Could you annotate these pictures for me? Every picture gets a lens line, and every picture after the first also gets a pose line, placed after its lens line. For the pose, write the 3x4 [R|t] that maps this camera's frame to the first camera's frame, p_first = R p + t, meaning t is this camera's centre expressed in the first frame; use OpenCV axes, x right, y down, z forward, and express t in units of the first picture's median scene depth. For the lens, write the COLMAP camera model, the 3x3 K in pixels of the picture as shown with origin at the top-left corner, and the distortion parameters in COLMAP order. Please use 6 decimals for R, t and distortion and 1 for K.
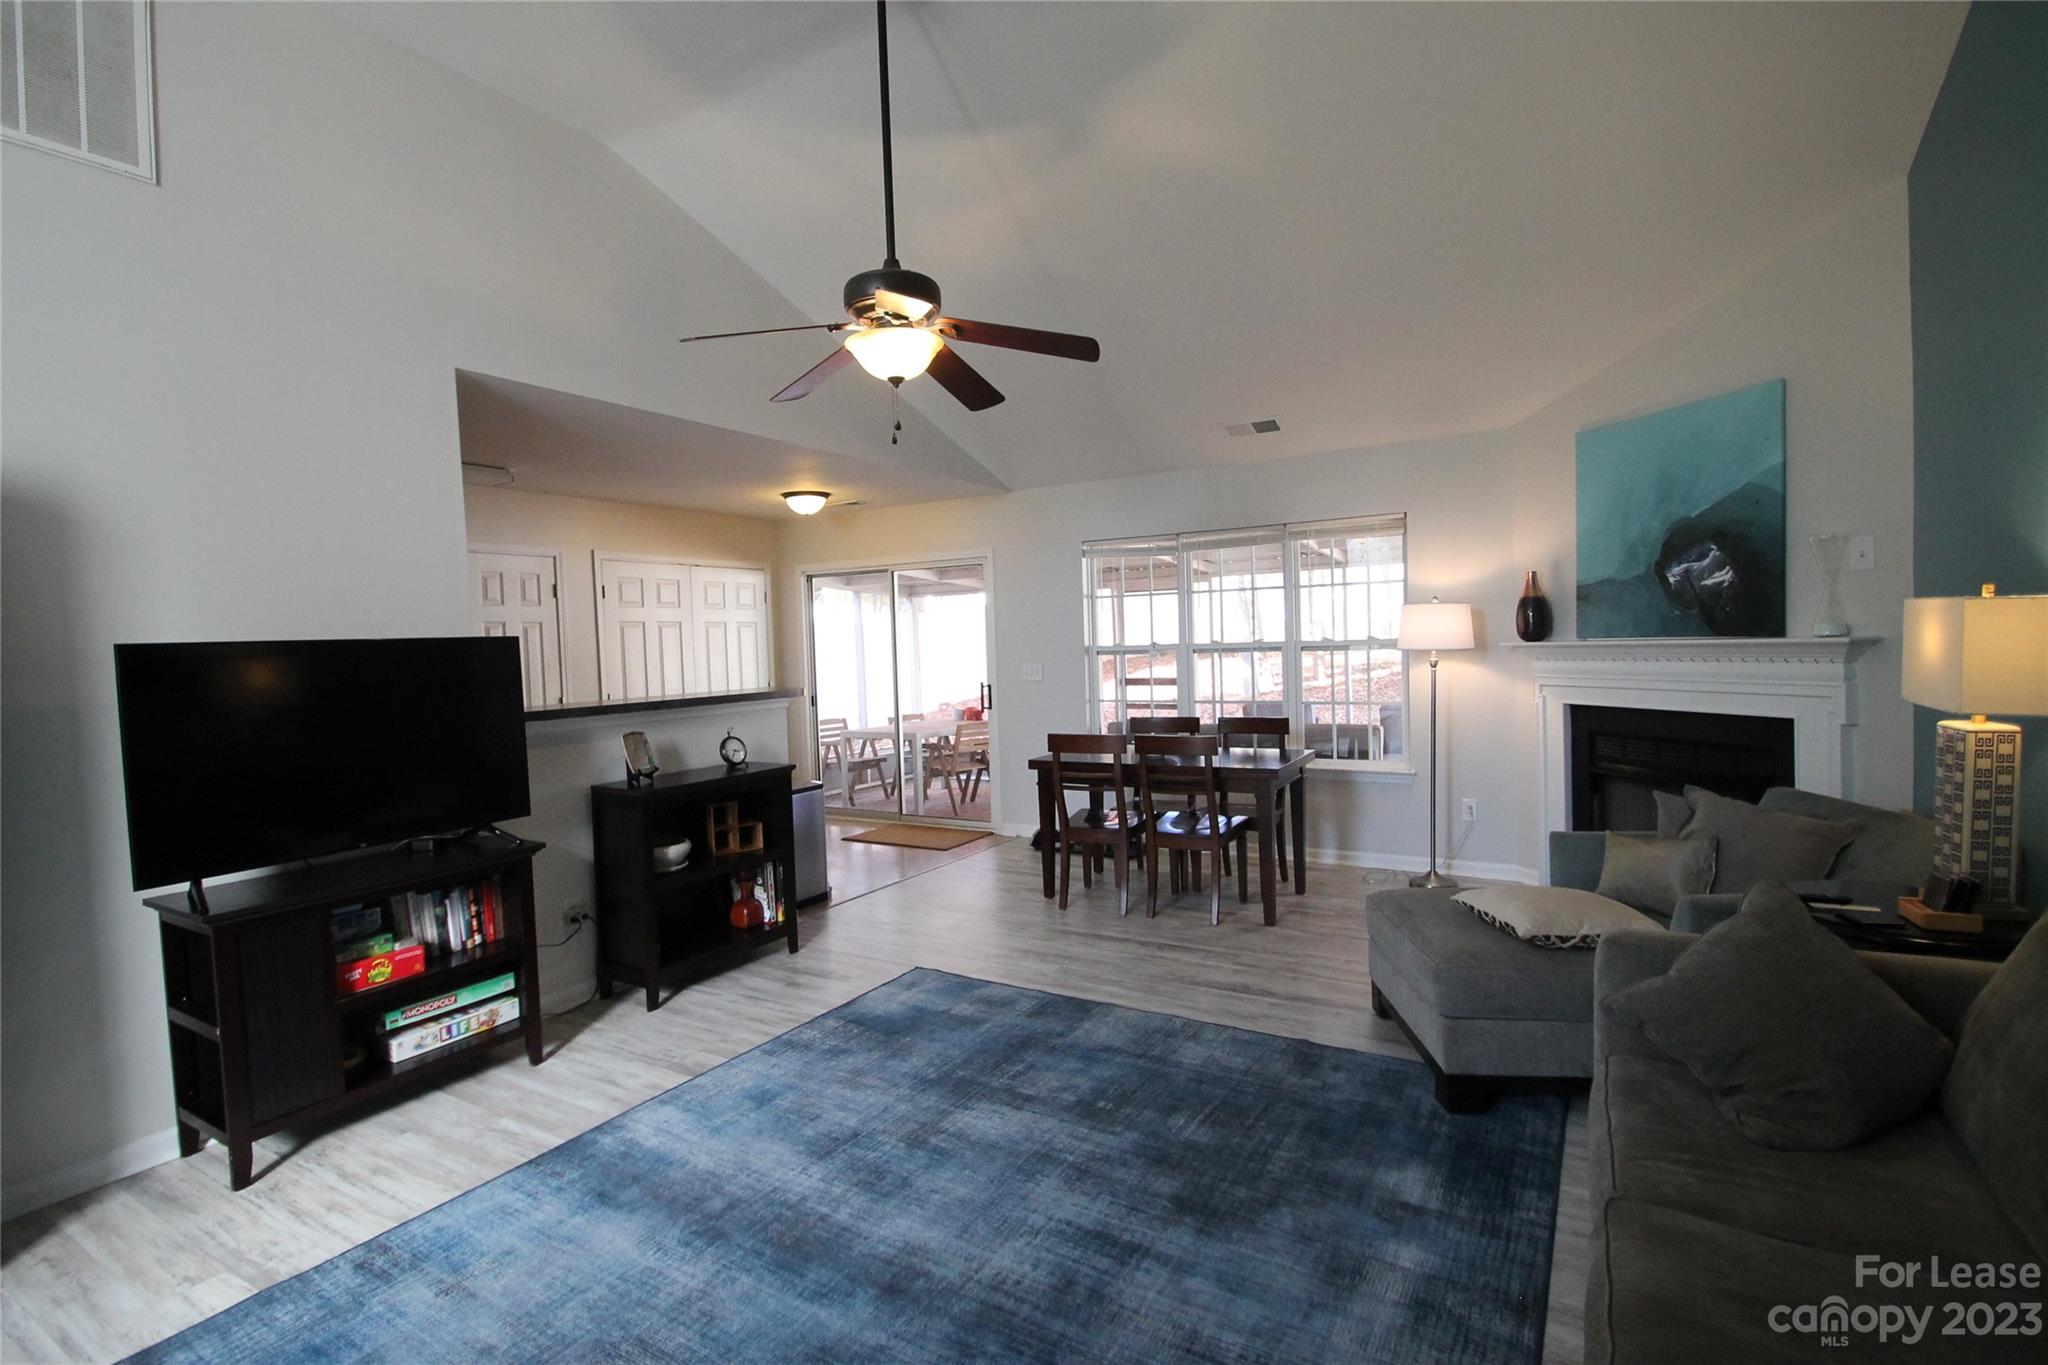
lens RADIAL K [[962.0, 0, 1009.5], [0, 962.0, 682.7], [0, 0, 1]] dist [0.000999, -0.005590]
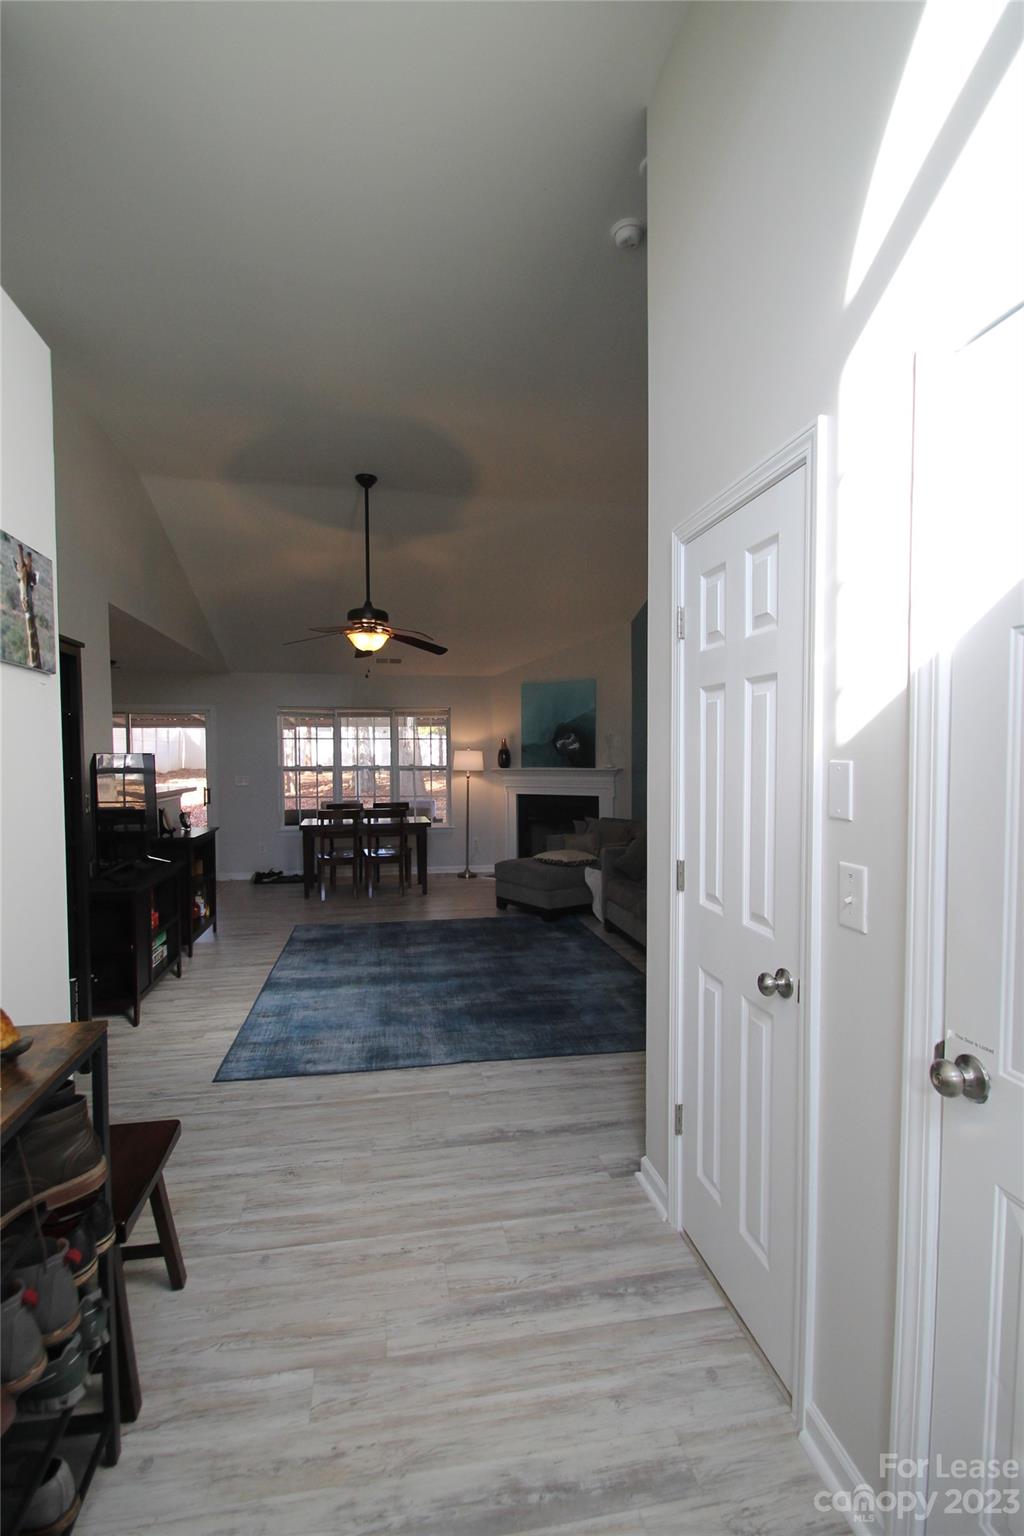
lens RADIAL K [[721.5, 0, 510.0], [0, 721.5, 782.0], [0, 0, 1]] dist [0.000999, -0.005590]
pose [[0.747531, 0.007008, 0.664189, -0.682443], [0.008787, 0.999753, -0.020438, 0.030598], [-0.664168, 0.021114, 0.747285, -0.370328]]
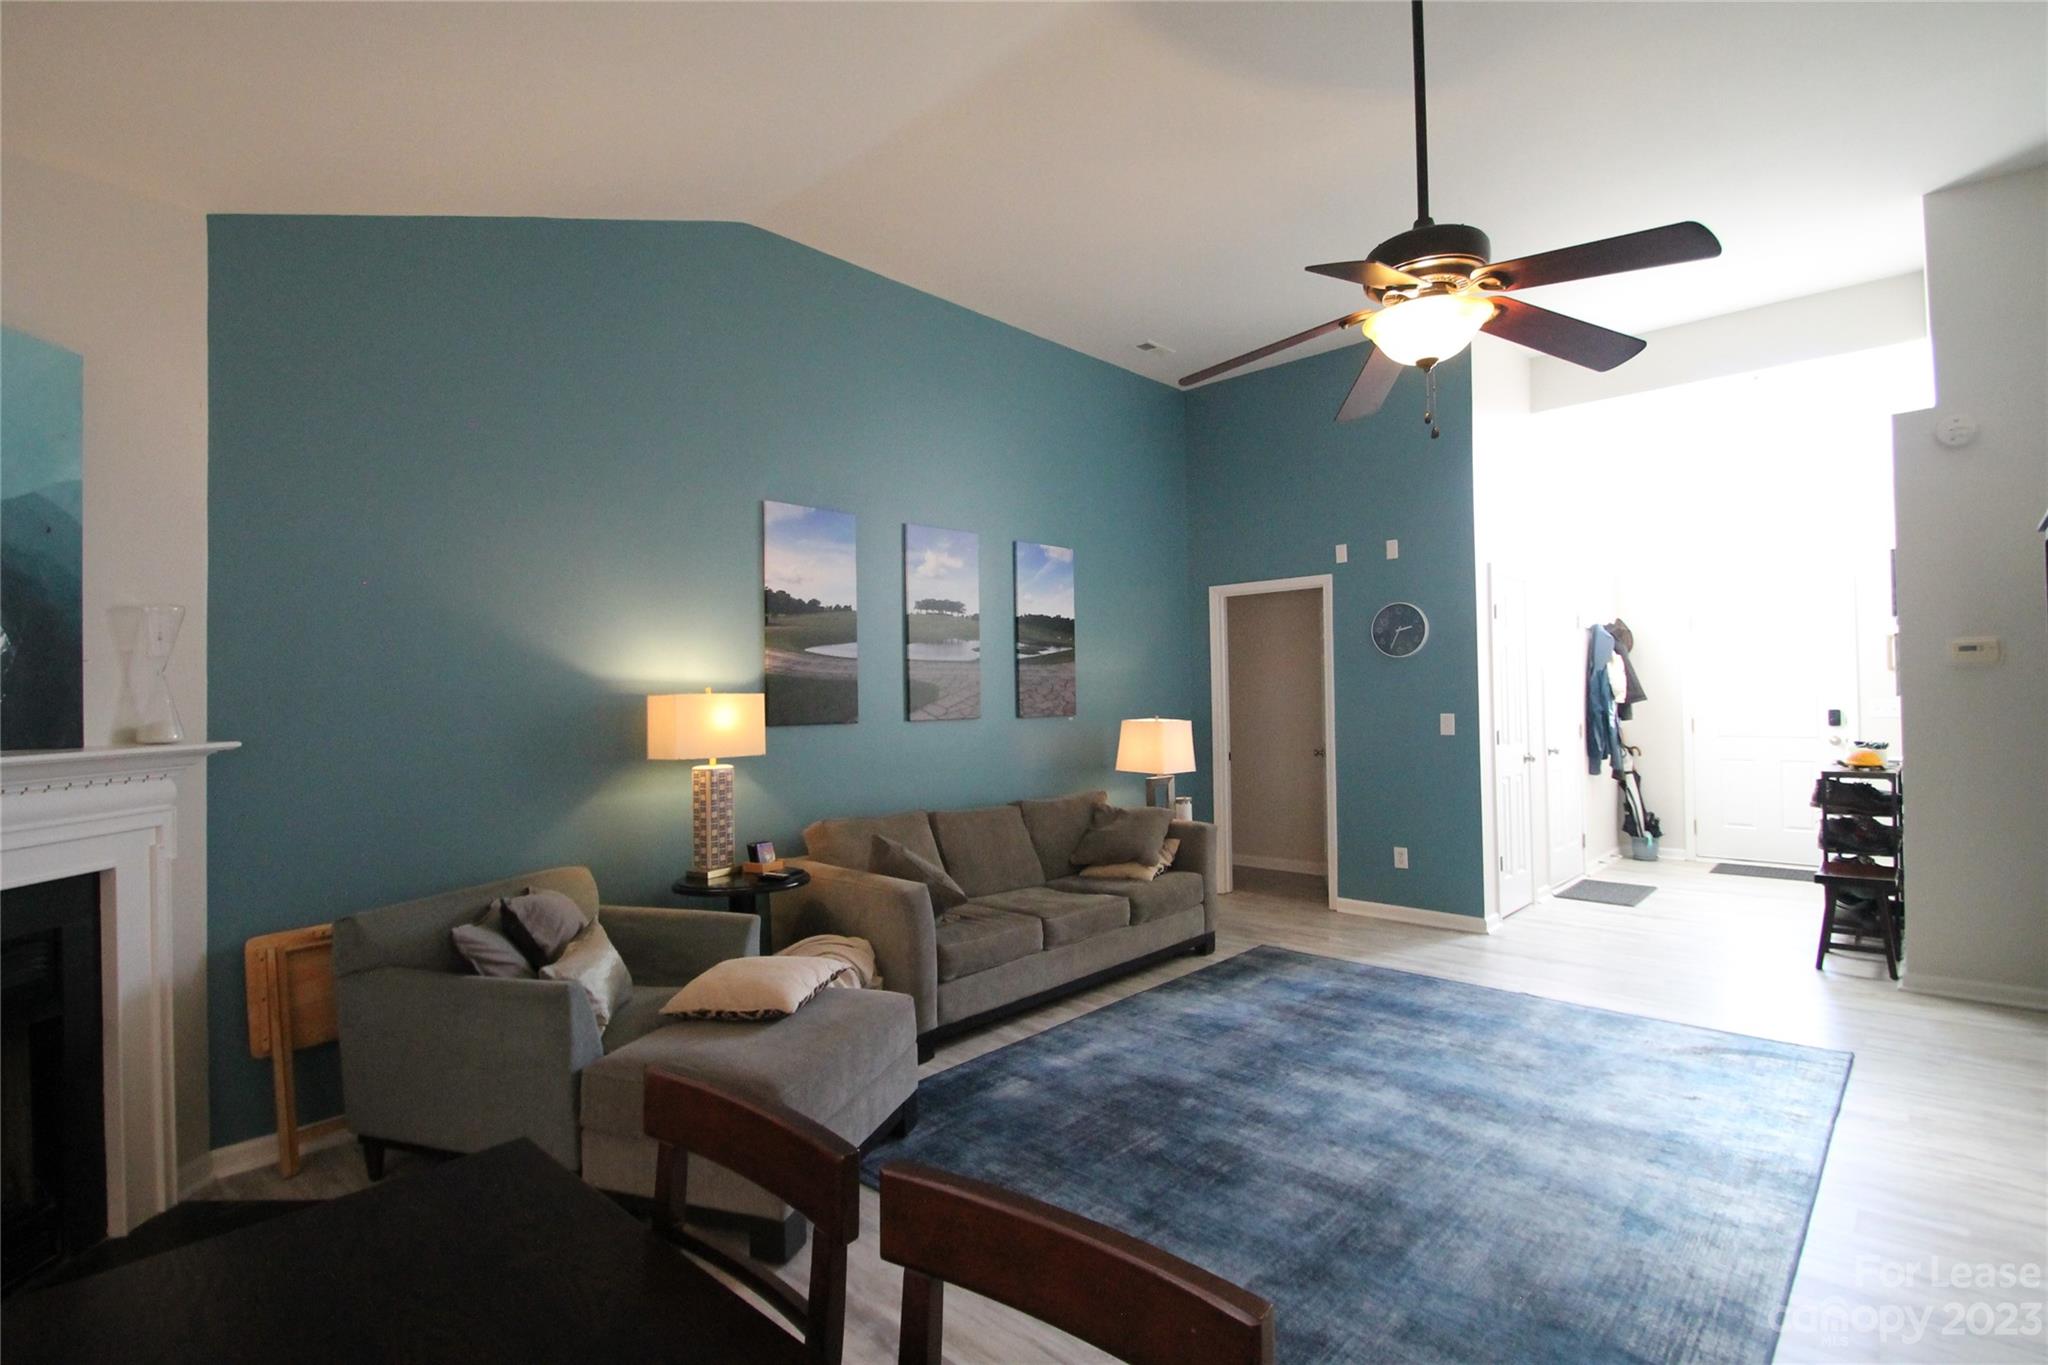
lens RADIAL K [[962.0, 0, 1004.4], [0, 962.0, 681.1], [0, 0, 1]] dist [0.000999, -0.005590]
pose [[-0.974051, 0.057191, 0.218982, 0.044880], [0.063132, 0.997800, 0.020223, -0.054580], [-0.217344, 0.033523, -0.975519, 1.232564]]
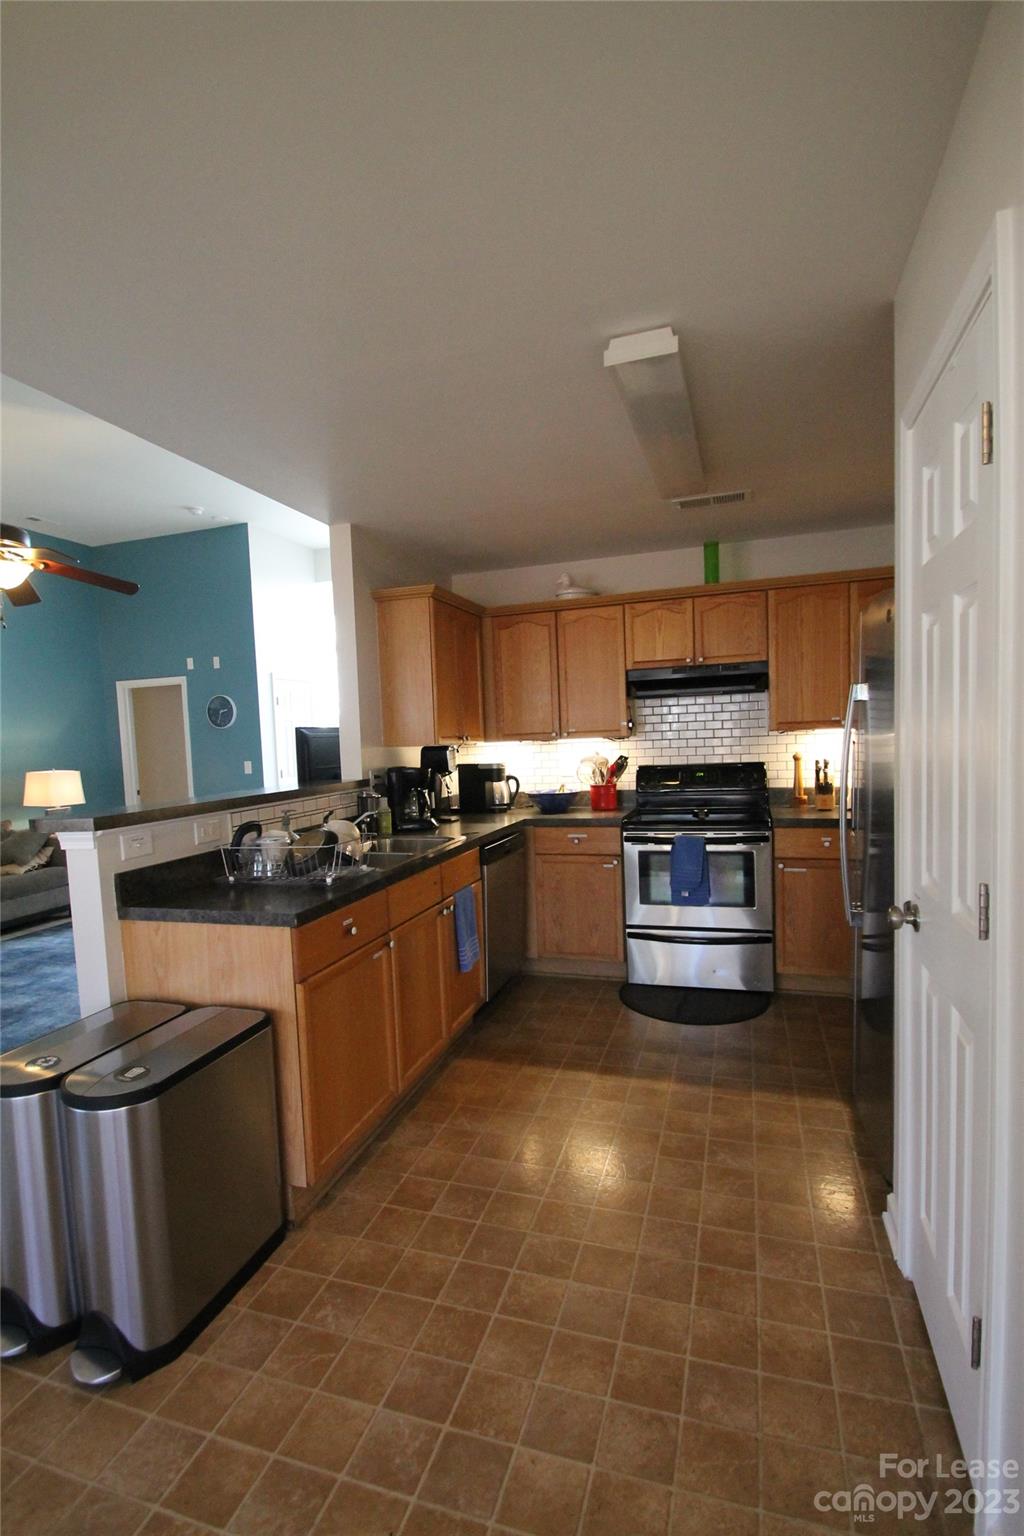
lens RADIAL K [[721.5, 0, 511.2], [0, 721.5, 774.3], [0, 0, 1]] dist [0.000999, -0.005590]
pose [[-0.969454, 0.086991, -0.229329, -0.415182], [0.066738, 0.993271, 0.094649, -0.034973], [0.236020, 0.076452, -0.968736, 1.557430]]
